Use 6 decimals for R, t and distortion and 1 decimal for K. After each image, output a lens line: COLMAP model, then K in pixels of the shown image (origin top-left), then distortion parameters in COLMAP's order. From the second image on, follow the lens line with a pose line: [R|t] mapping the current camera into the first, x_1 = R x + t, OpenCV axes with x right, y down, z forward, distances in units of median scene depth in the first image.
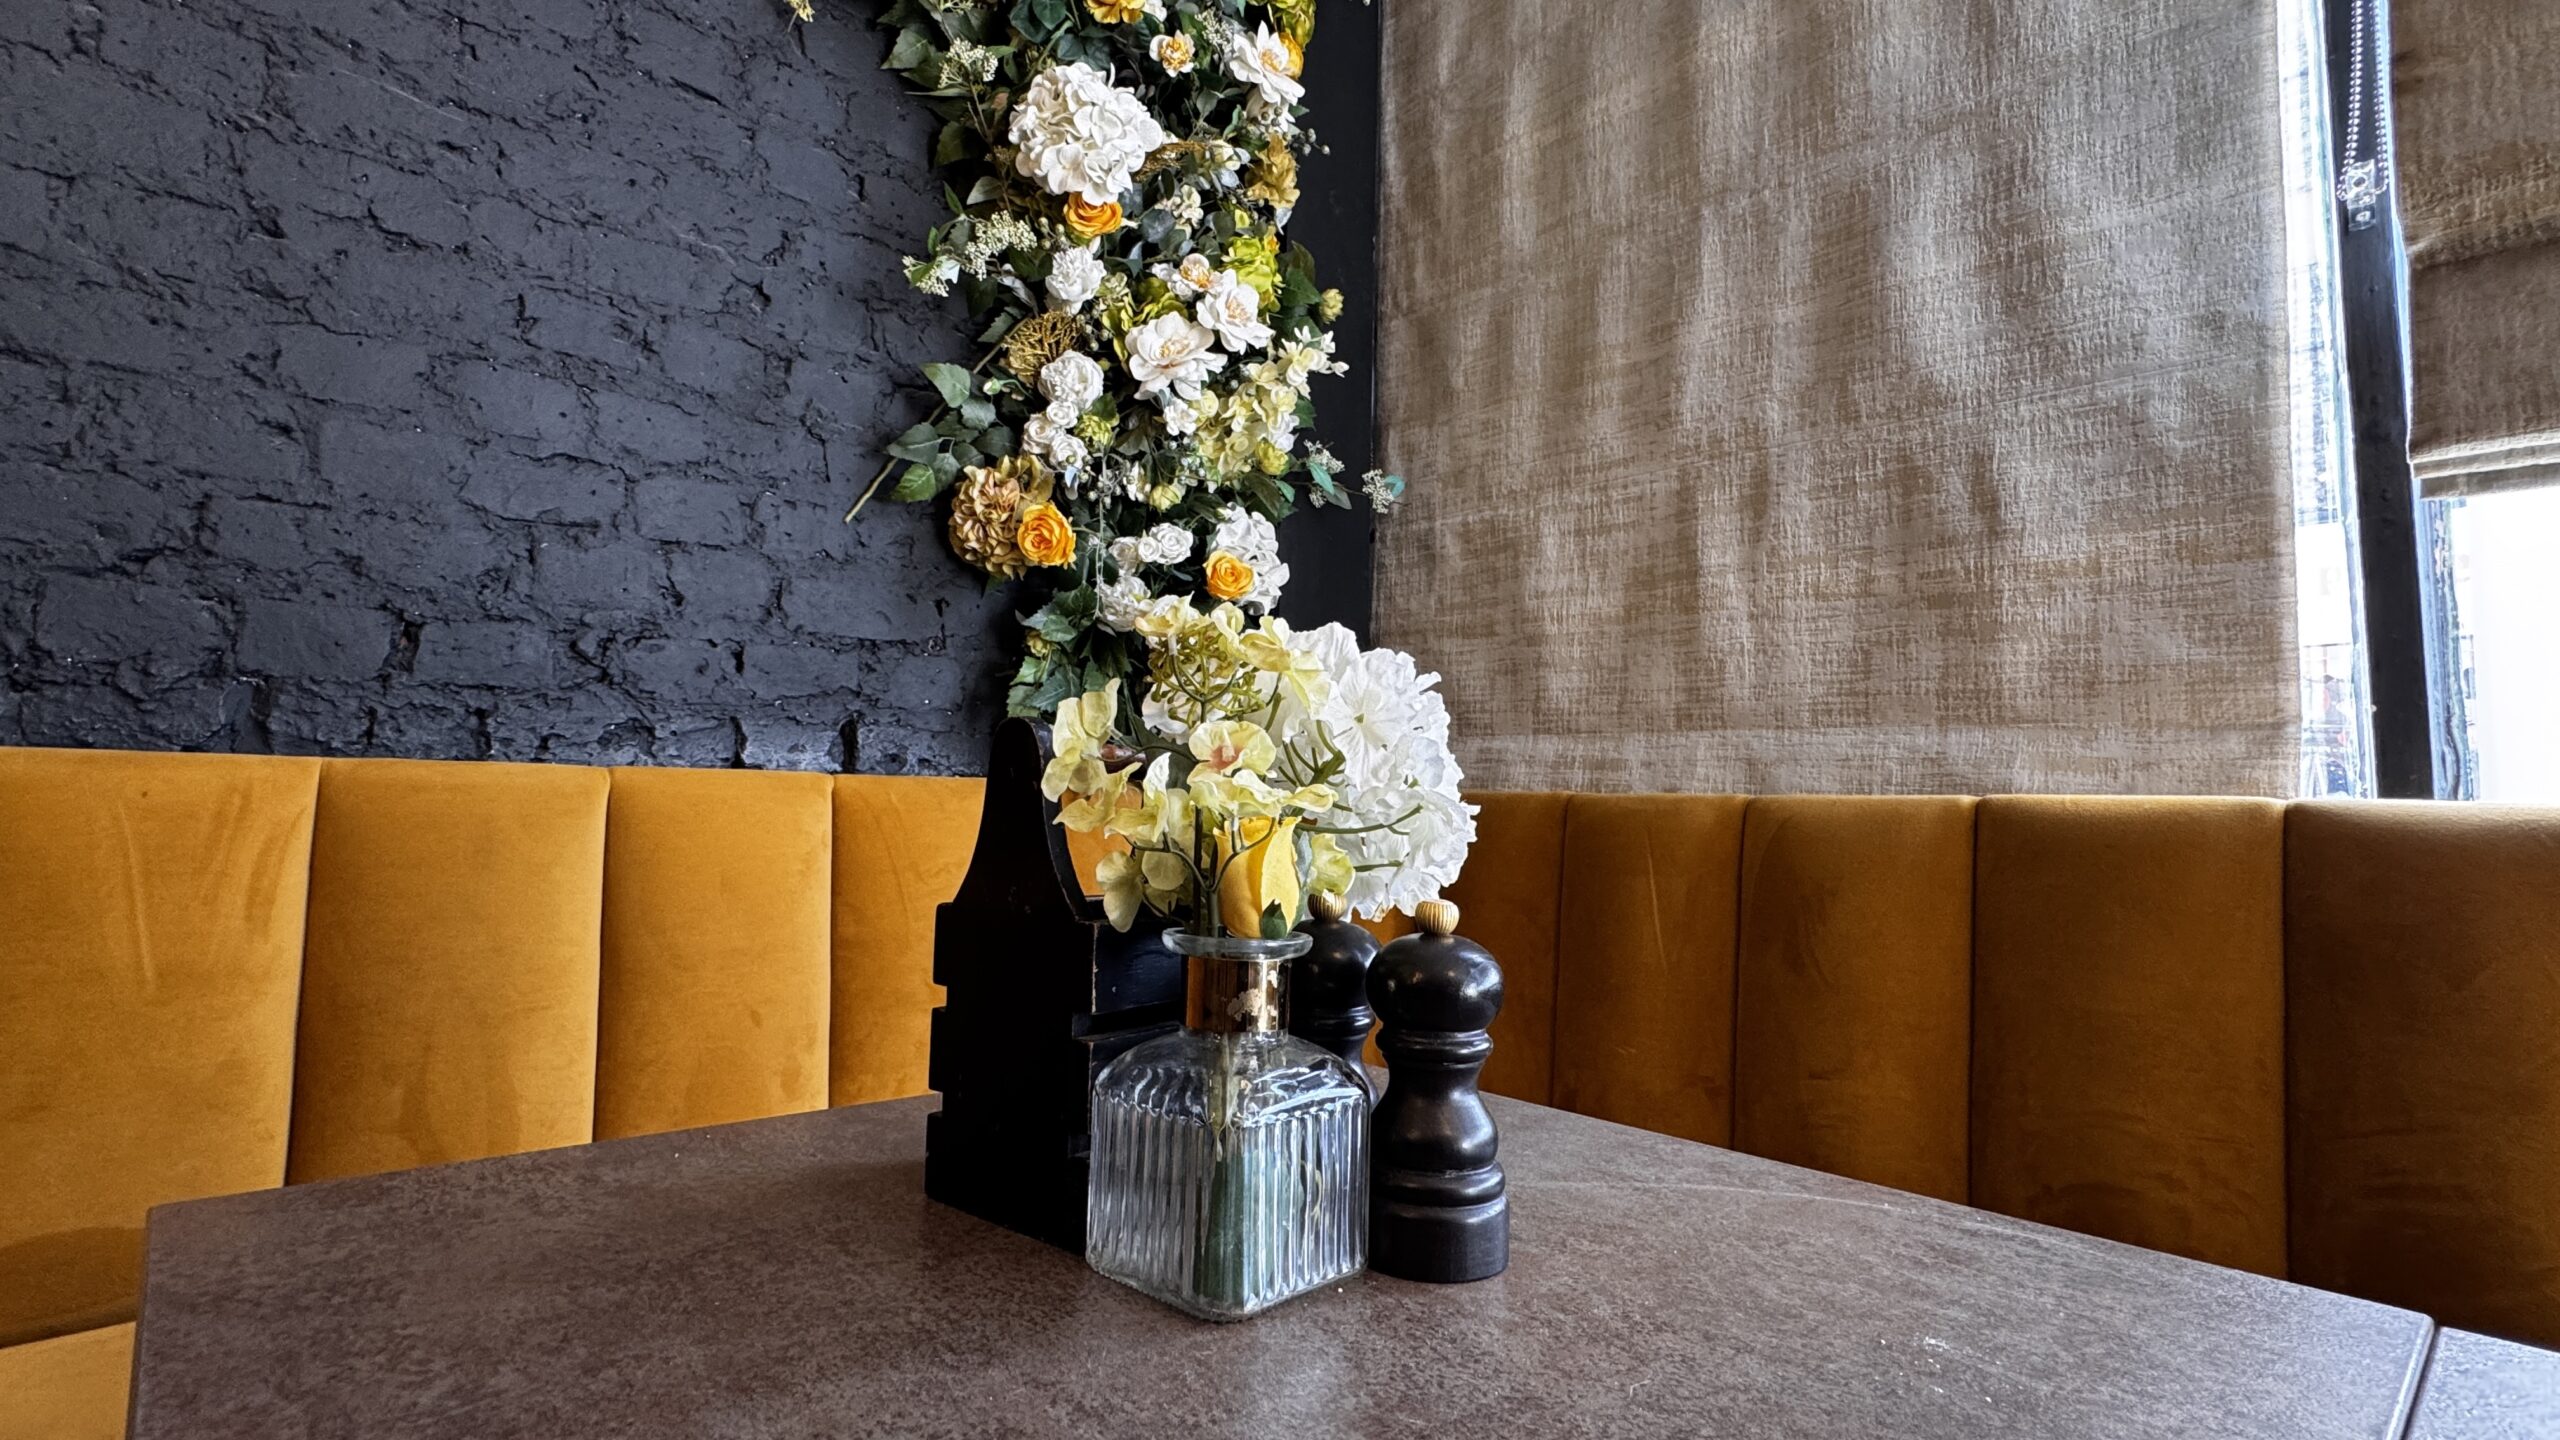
lens RADIAL K [[1193.6, 0, 1277.2], [0, 1193.6, 720.0], [0, 0, 1]] dist [-0.003130, -0.000856]
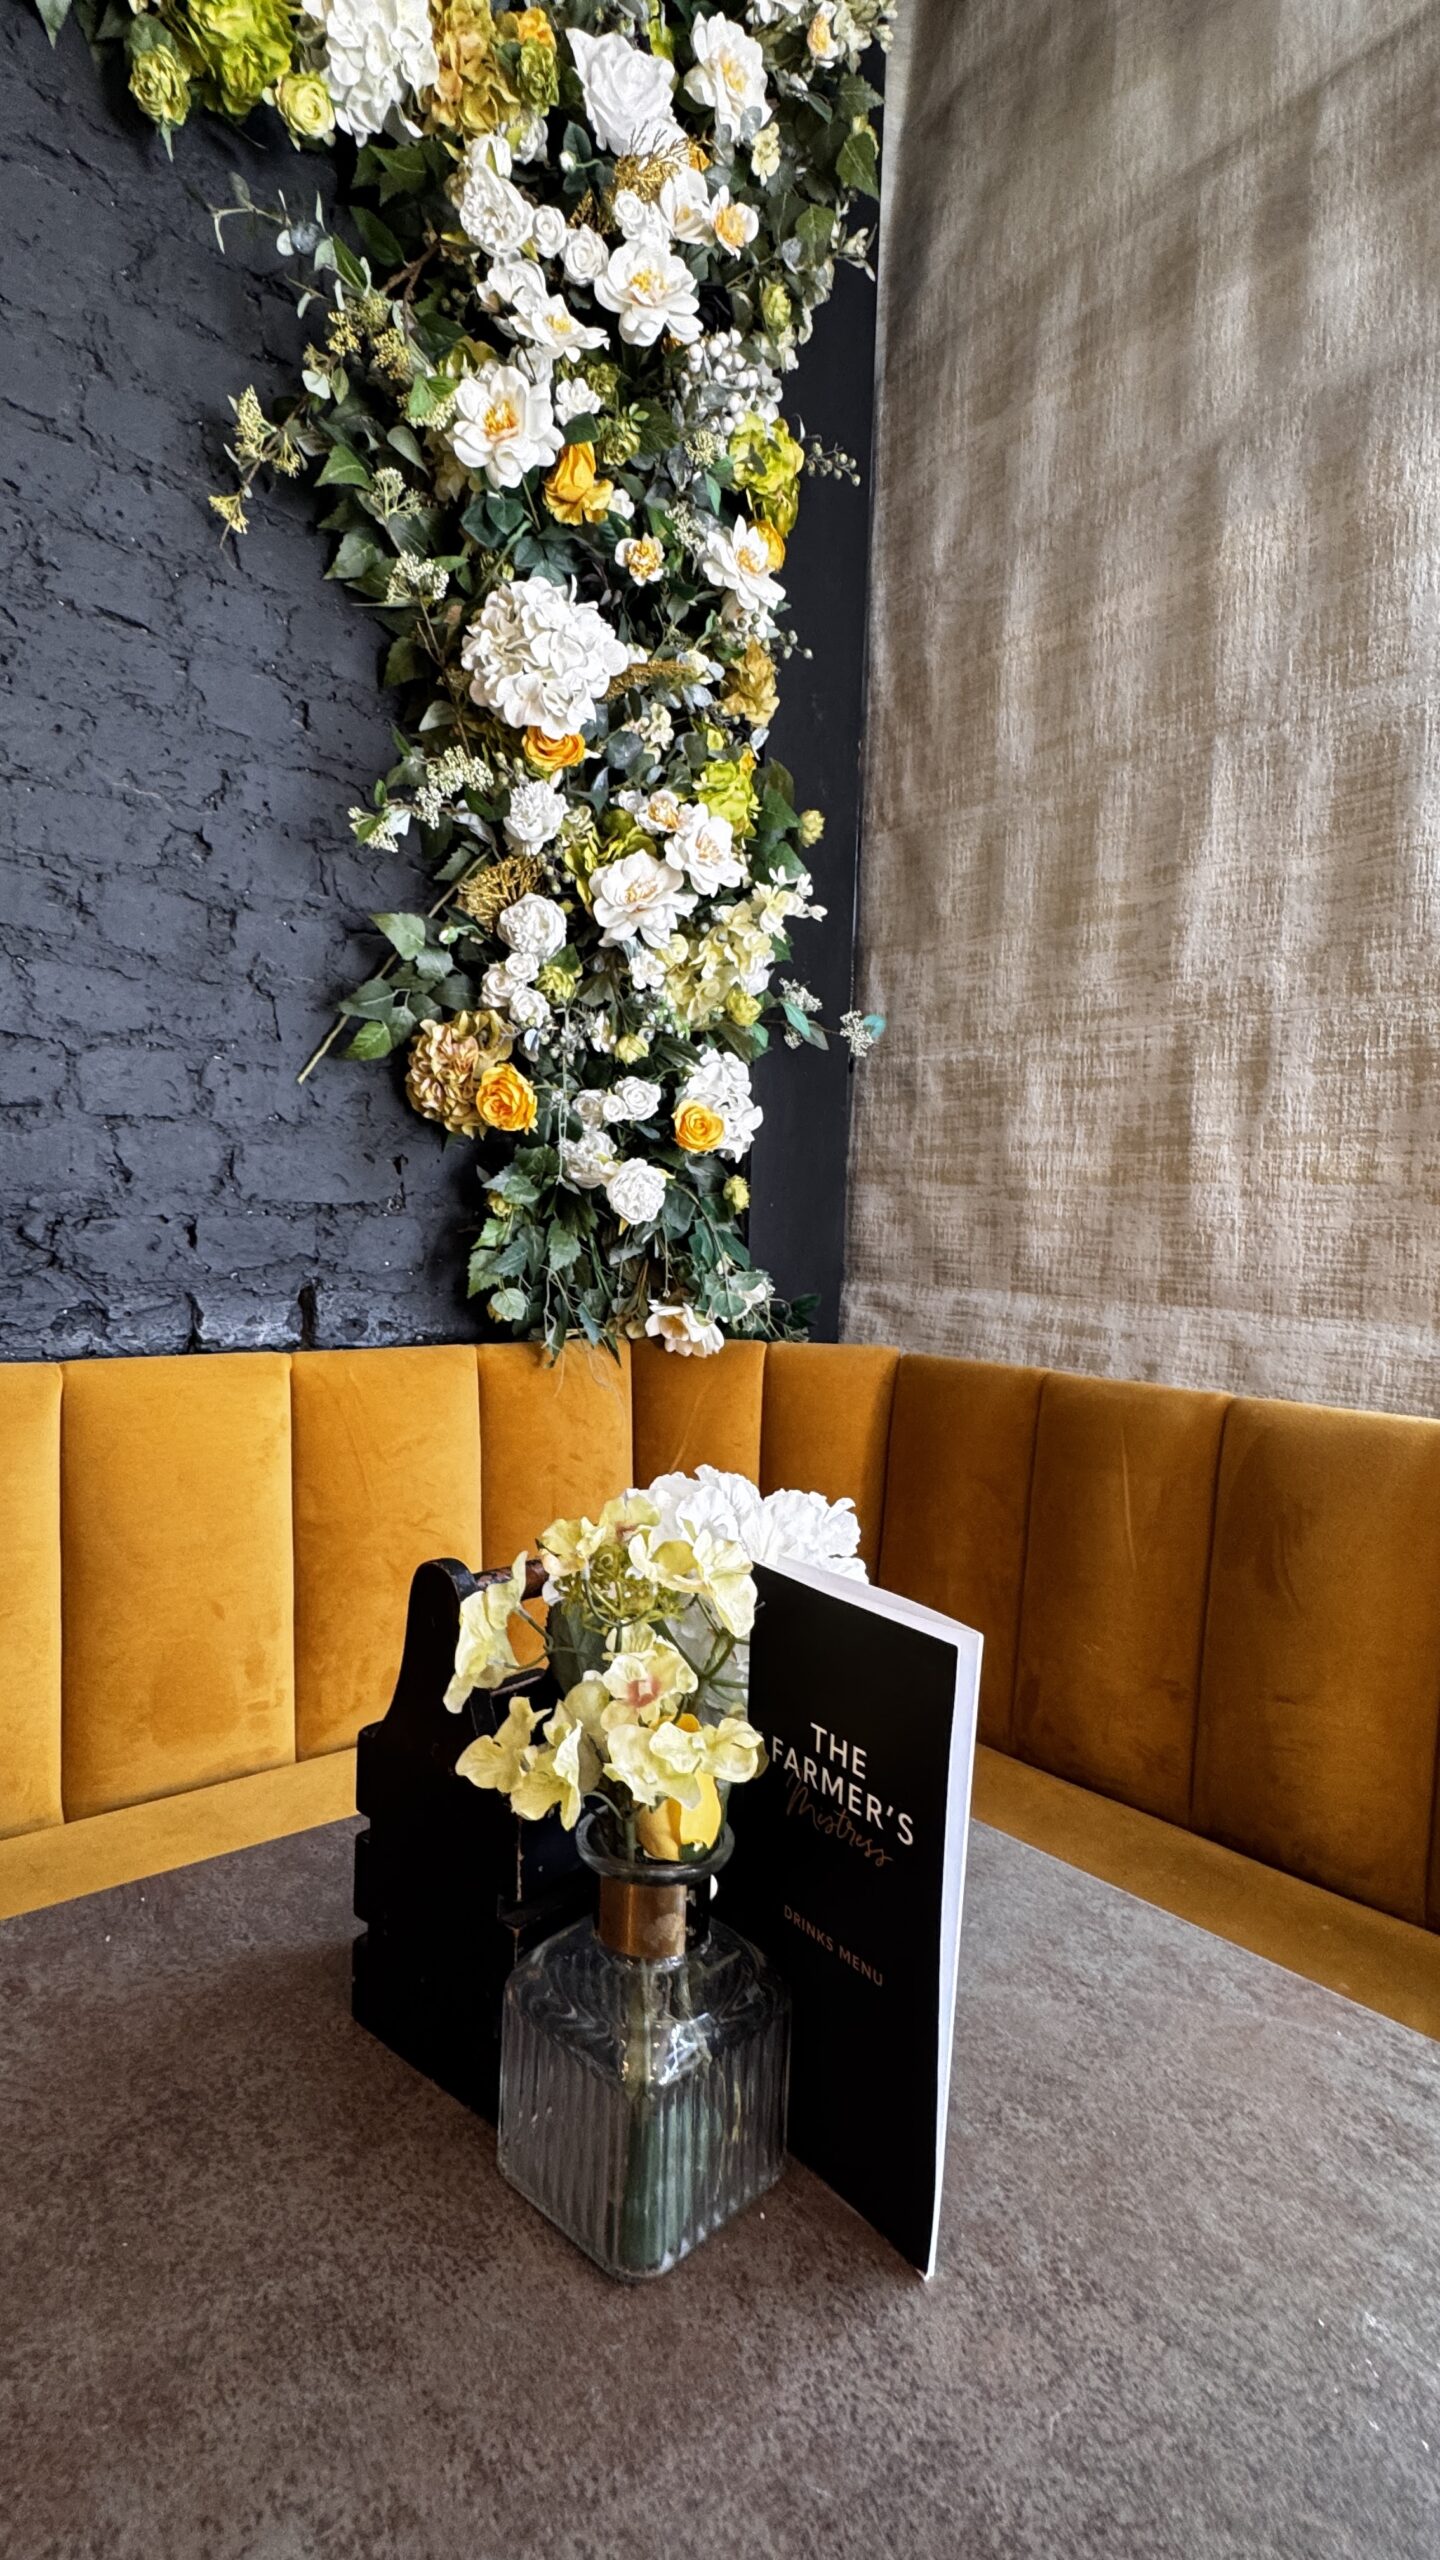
lens RADIAL K [[1198.2, 0, 732.4], [0, 1198.2, 1276.1], [0, 0, 1]] dist [-0.003590, 0.000111]
pose [[0.999641, 0.013072, -0.023381, 0.012285], [-0.010516, 0.994280, 0.106283, -0.115872], [0.024637, -0.105999, 0.994061, 0.032824]]
